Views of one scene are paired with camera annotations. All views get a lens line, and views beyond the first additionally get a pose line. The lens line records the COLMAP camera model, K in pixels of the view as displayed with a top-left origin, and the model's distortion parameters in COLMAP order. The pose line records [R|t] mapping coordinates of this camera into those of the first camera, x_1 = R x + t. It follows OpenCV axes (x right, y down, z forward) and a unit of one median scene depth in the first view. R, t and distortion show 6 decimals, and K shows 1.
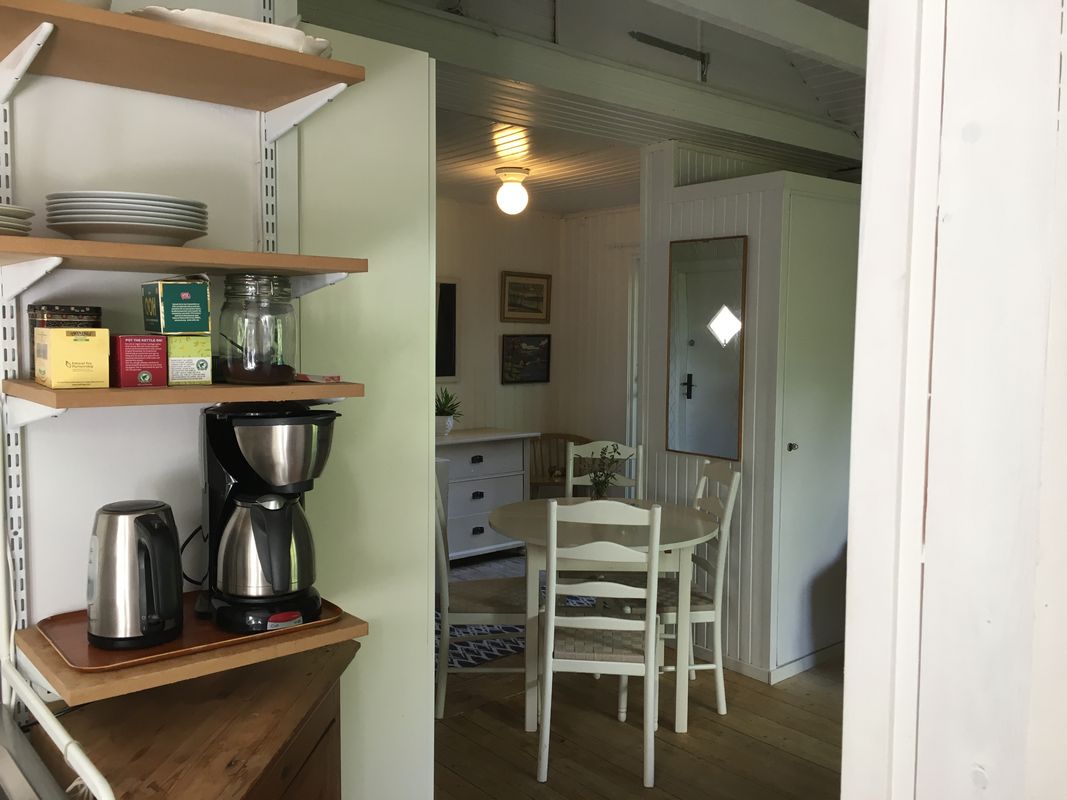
lens RADIAL K [[911.6, 0, 529.6], [0, 911.6, 400.3], [0, 0, 1]] dist [0.081701, -0.111978]
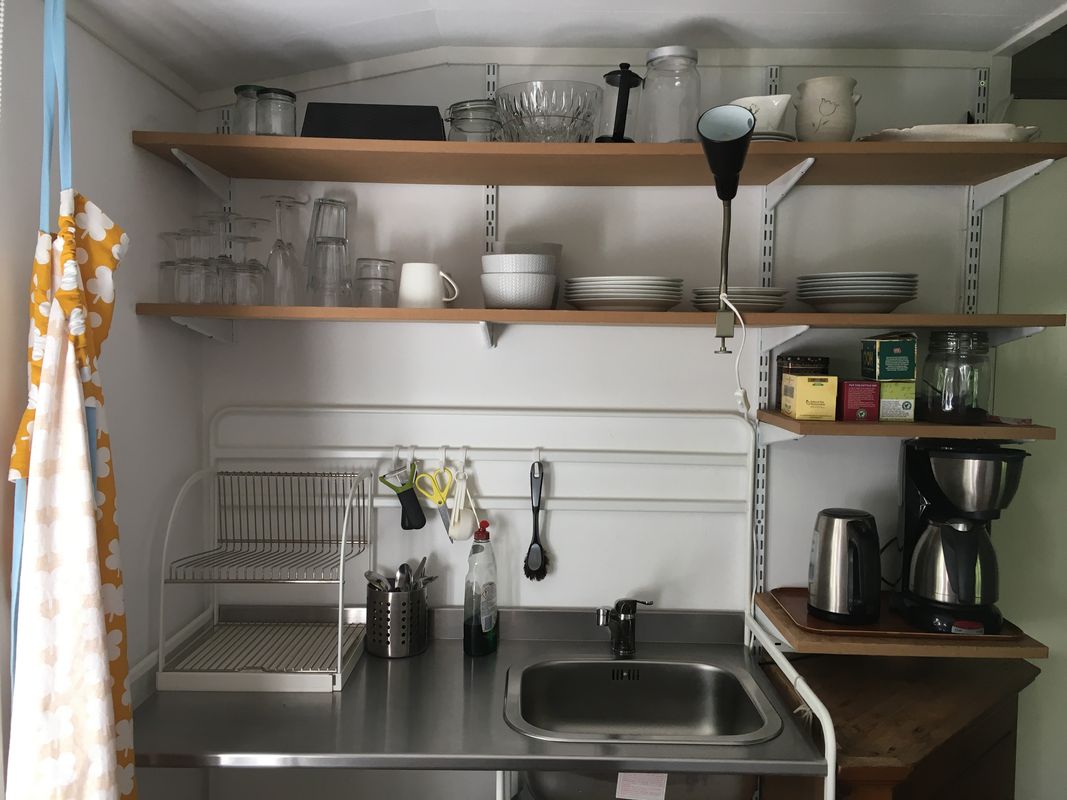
lens RADIAL K [[911.6, 0, 529.6], [0, 911.6, 400.3], [0, 0, 1]] dist [0.081701, -0.111978]
pose [[0.759039, 0.041348, -0.649731, 0.060845], [-0.056826, 0.998380, -0.002851, -0.012654], [0.648561, 0.039086, 0.760159, -0.259428]]
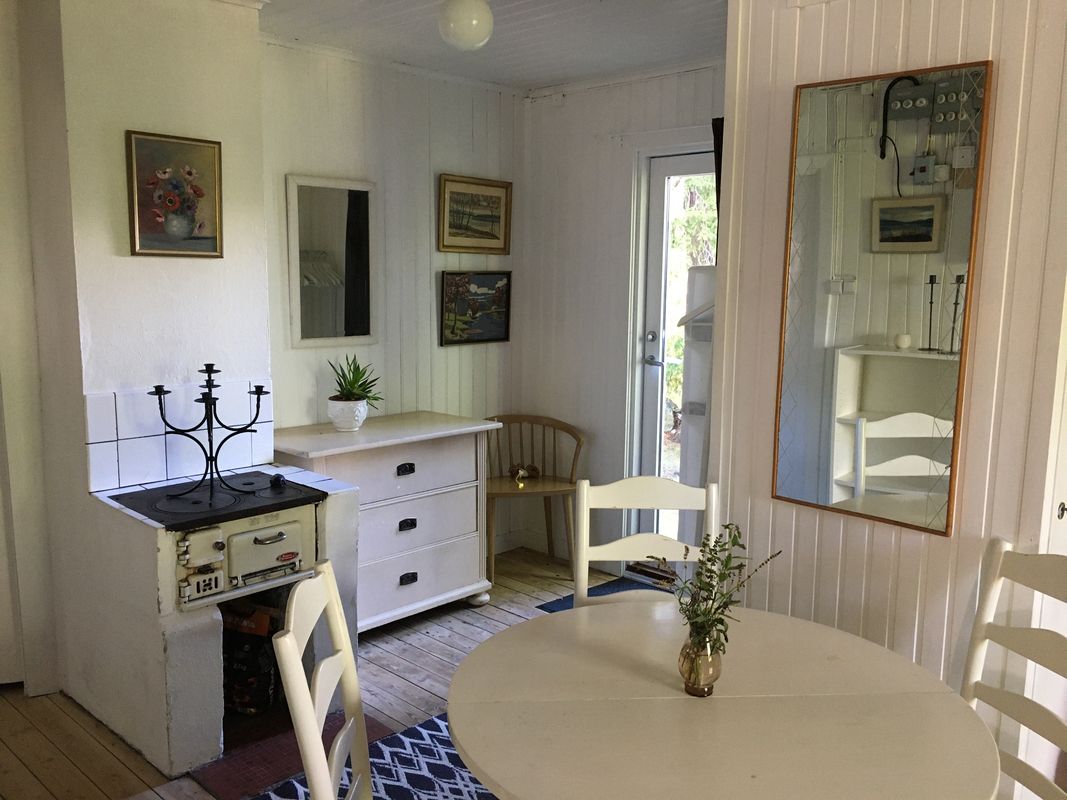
lens RADIAL K [[929.3, 0, 533.9], [0, 929.3, 414.6], [0, 0, 1]] dist [0.077158, 0.000138]
pose [[0.996550, -0.007111, 0.082694, -0.025925], [0.000085, 0.996410, 0.084656, -0.034234], [-0.082999, -0.084356, 0.992973, 0.415876]]
